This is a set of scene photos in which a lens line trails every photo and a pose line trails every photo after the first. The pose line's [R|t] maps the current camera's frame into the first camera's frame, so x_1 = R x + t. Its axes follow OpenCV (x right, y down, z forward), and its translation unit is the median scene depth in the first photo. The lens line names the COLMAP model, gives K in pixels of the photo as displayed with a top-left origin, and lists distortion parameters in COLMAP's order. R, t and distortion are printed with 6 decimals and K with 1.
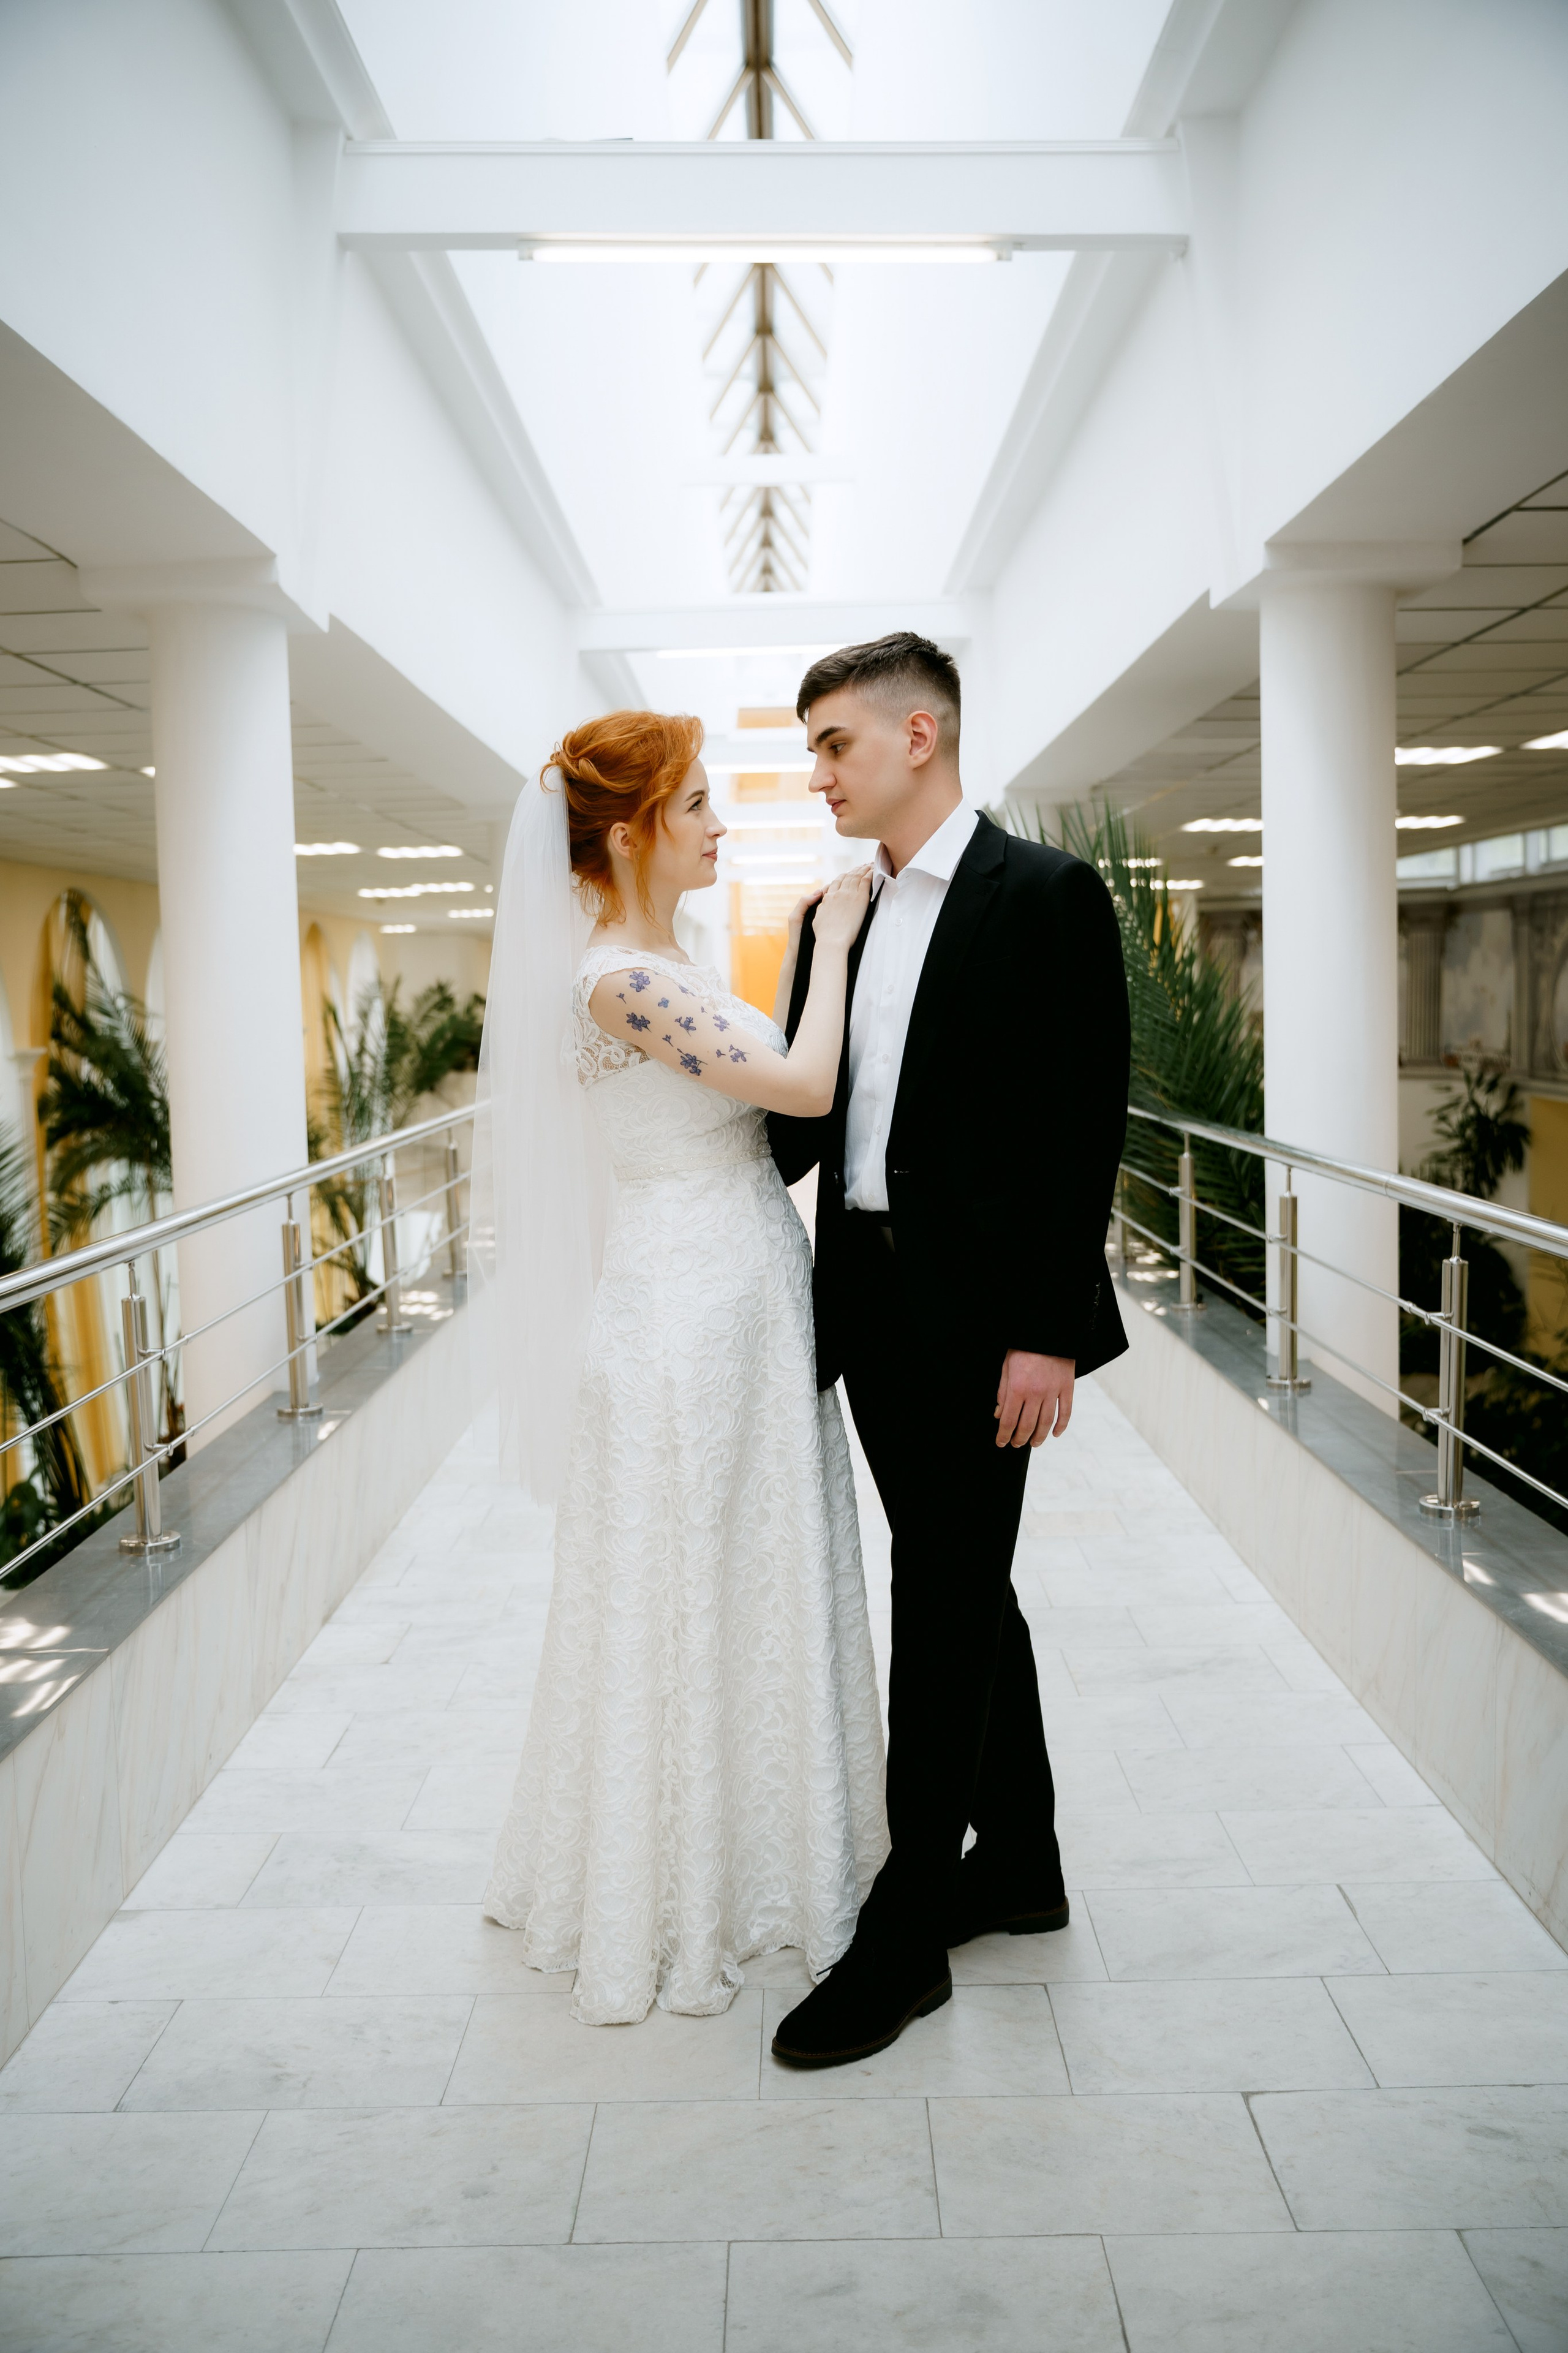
lens RADIAL K [[2110.9, 0, 784.0], [0, 2110.9, 1176.5], [0, 0, 1]] dist [-0.032644, -0.002459]
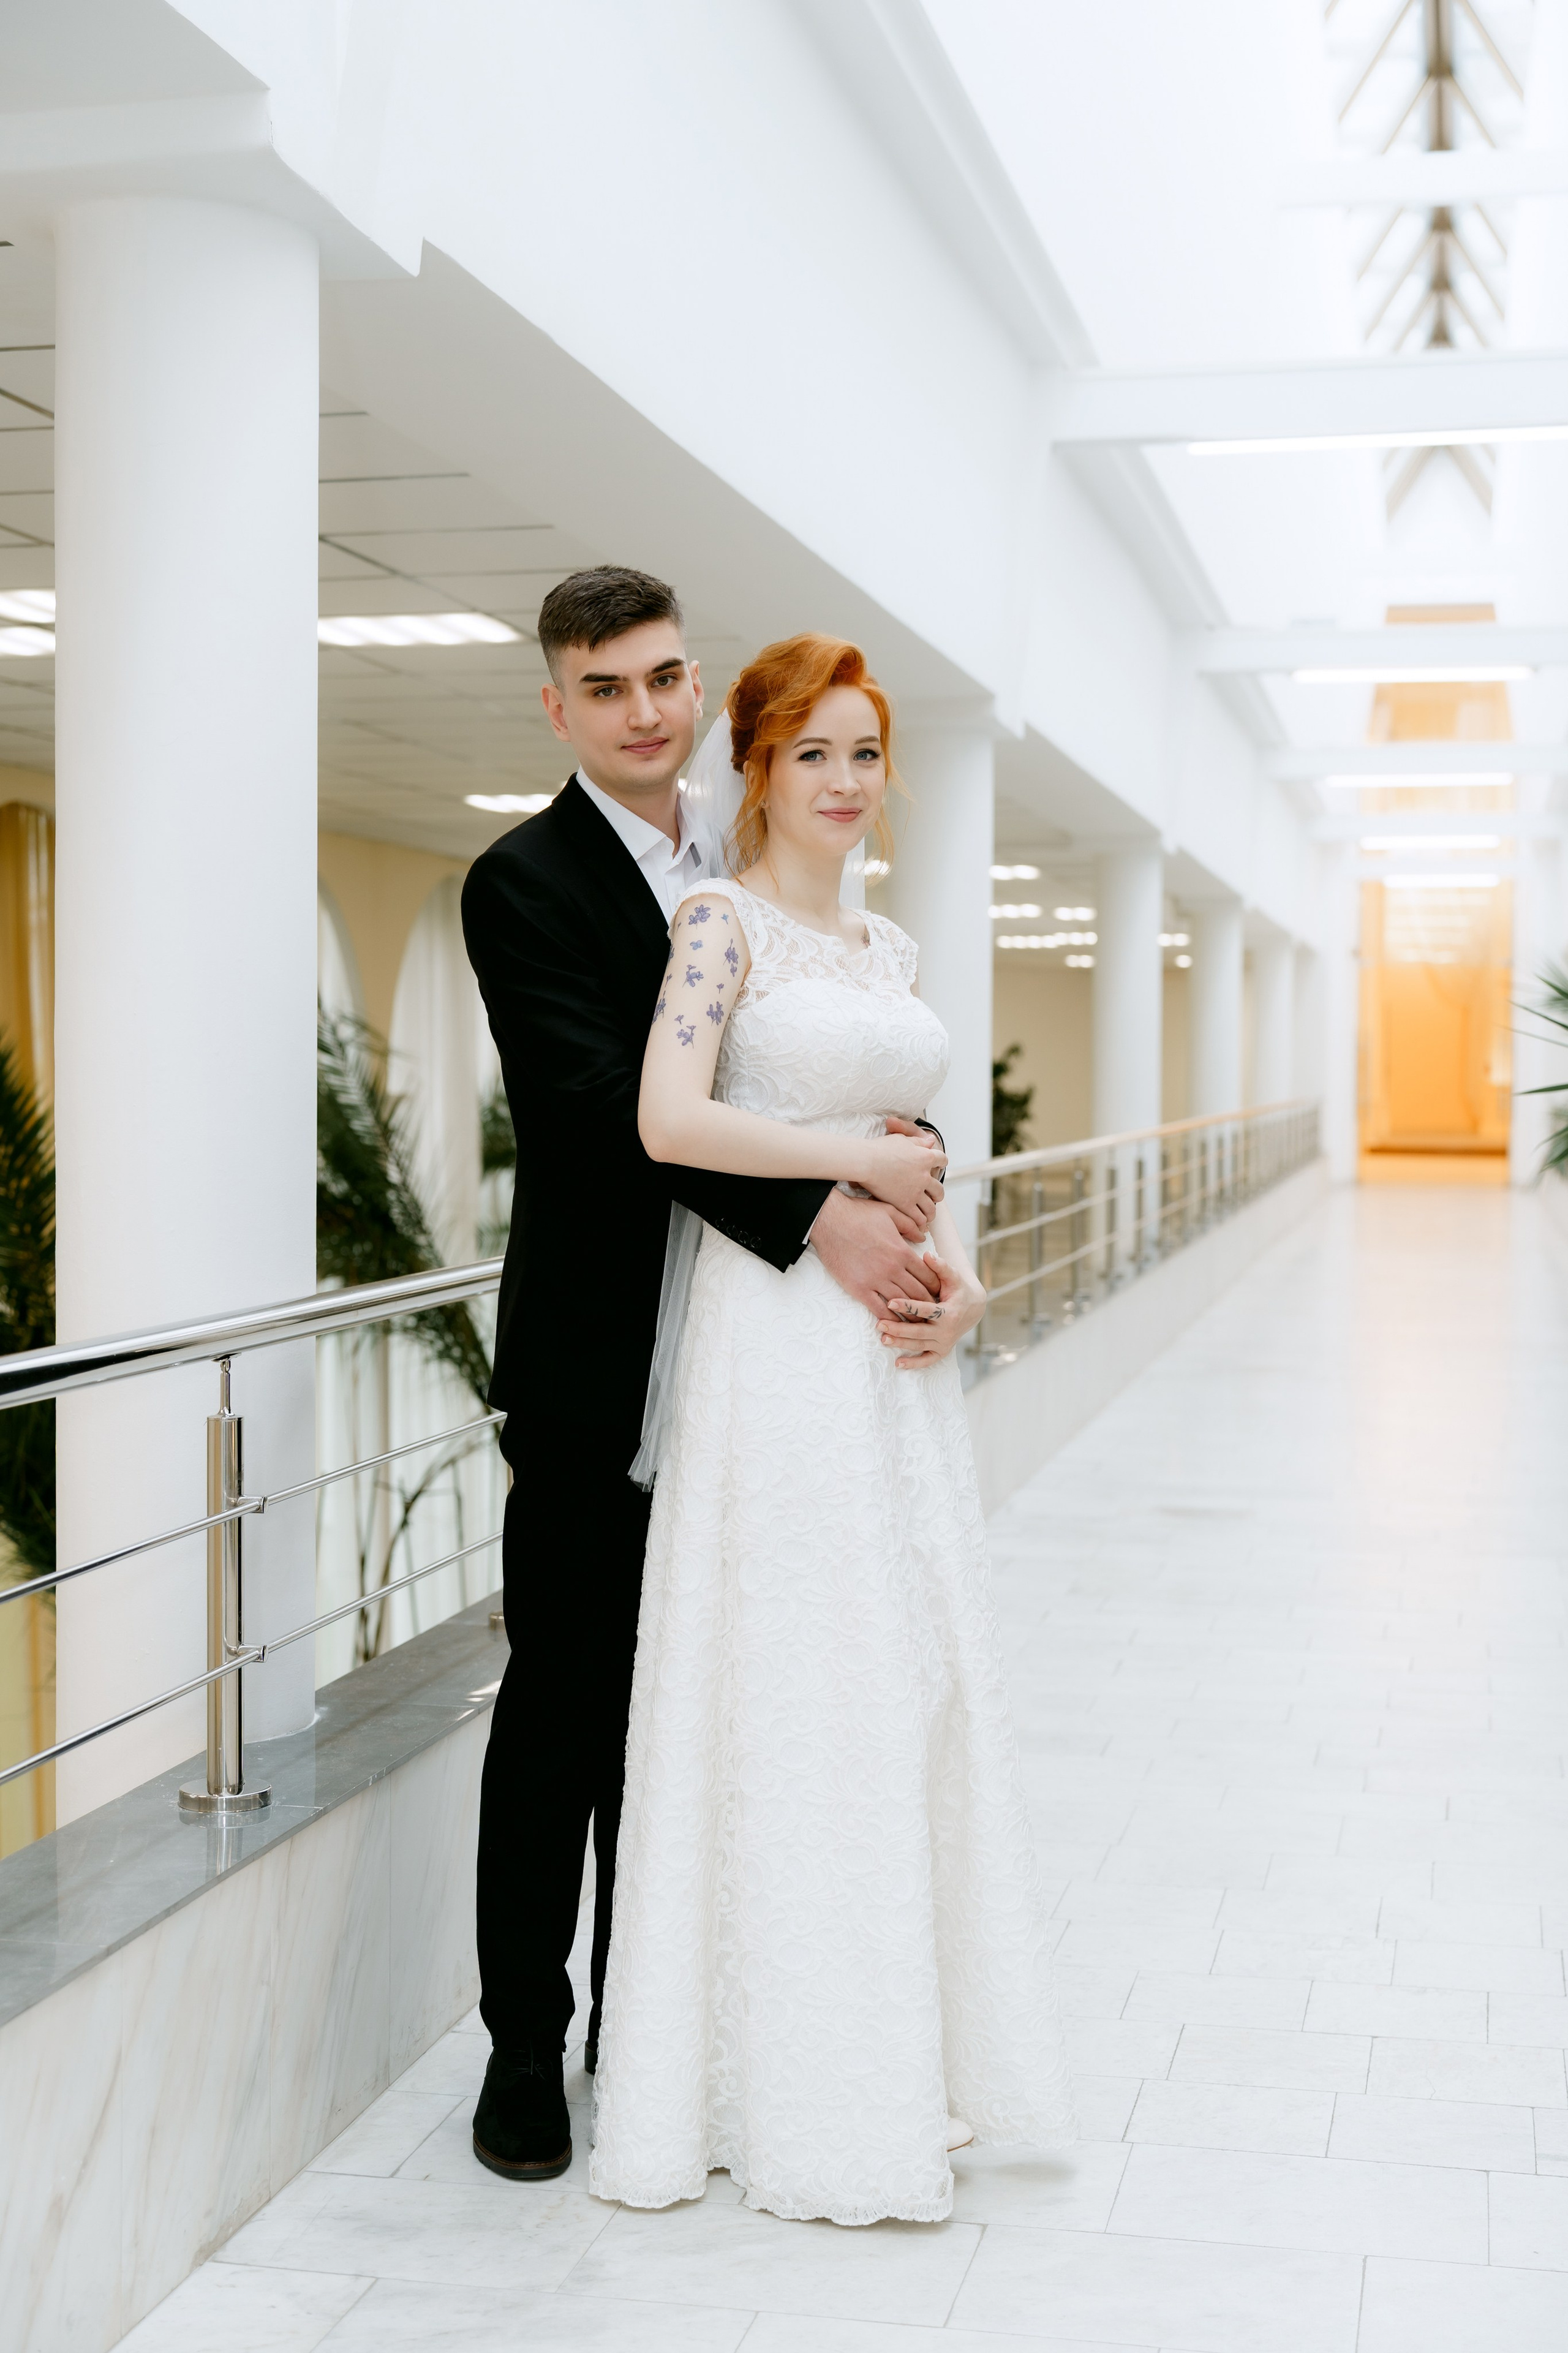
lens RADIAL K [[3192.3, 0, 787.4], [0, 3192.3, 1212.5], [0, 0, 1]] dist [0.234710, -1.149168]
pose [[0.978068, 0.041652, -0.204077, 0.015363], [-0.049570, 0.998197, -0.033840, -0.002145], [0.202299, 0.043213, 0.978370, 0.087766]]
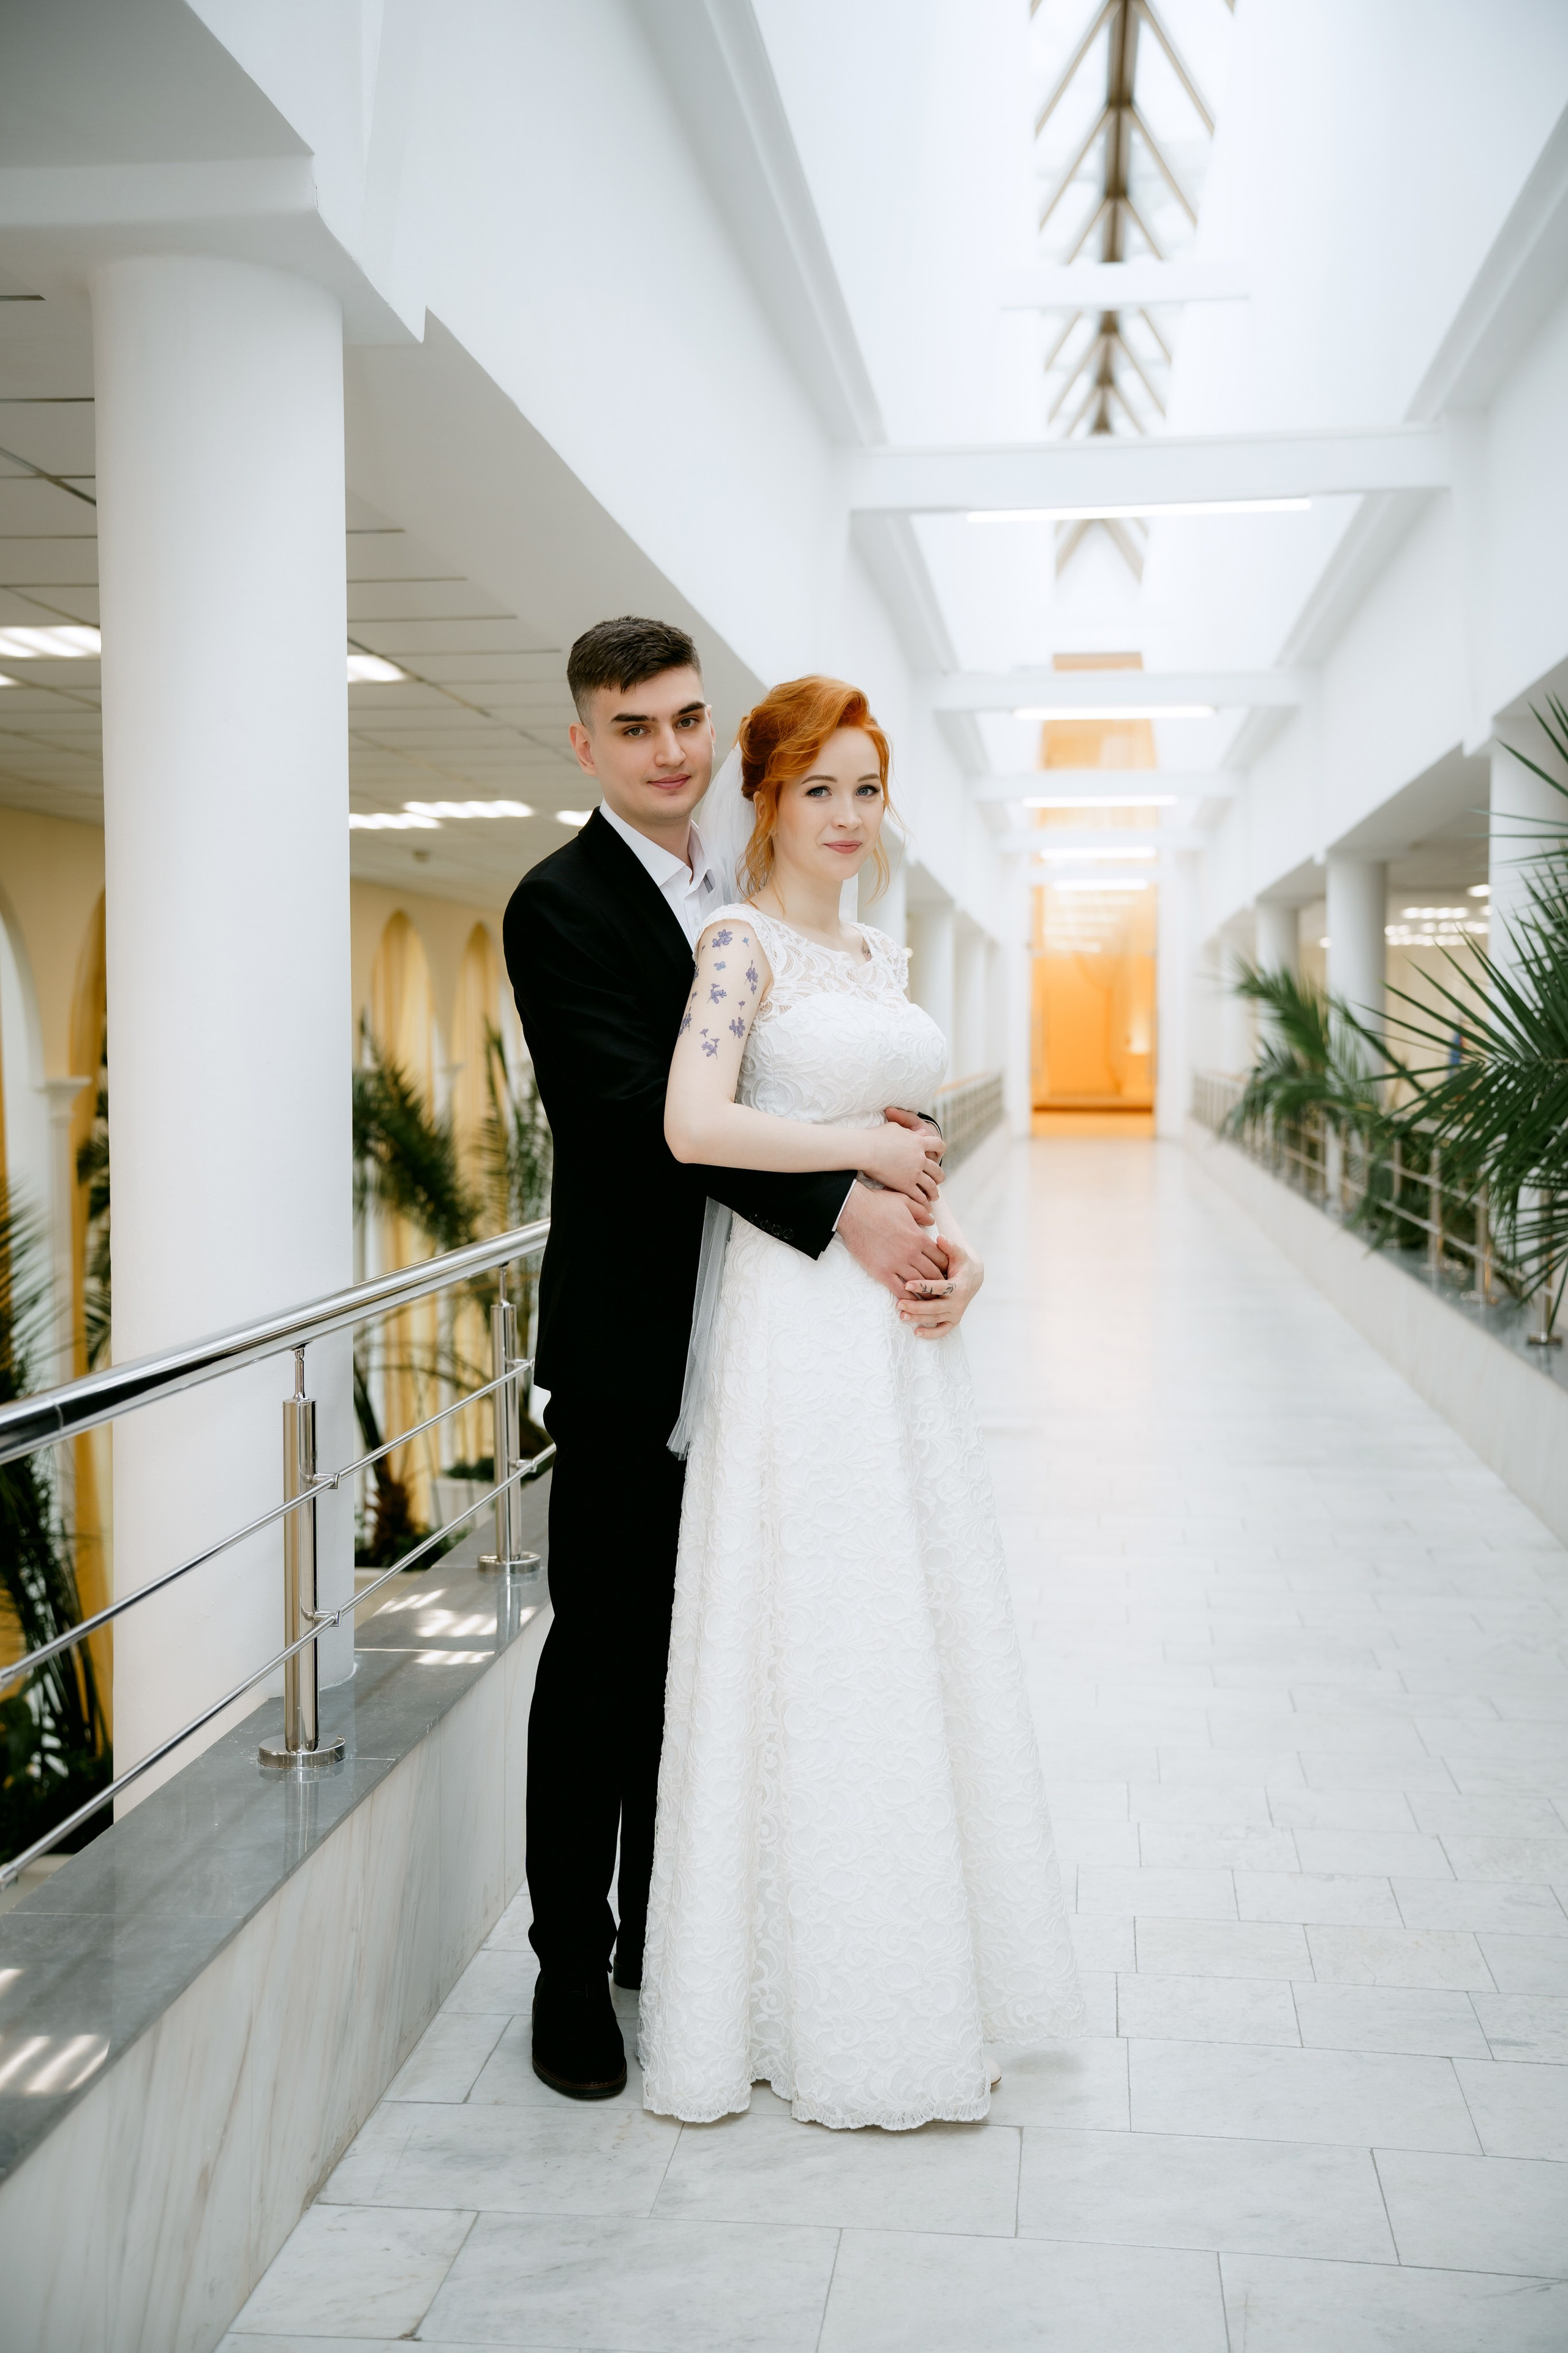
lens RADIAL K [[2670.7, 0, 784.0], [0, 2670.7, 1176.5], [0, 0, 1]] dist [0.299466, -0.856492]
pose [[0.993378, 0.030661, -0.110721, -0.011320], [-0.034405, 0.998894, -0.032063, -0.005418], [0.109616, 0.035660, 0.993334, 0.101444]]
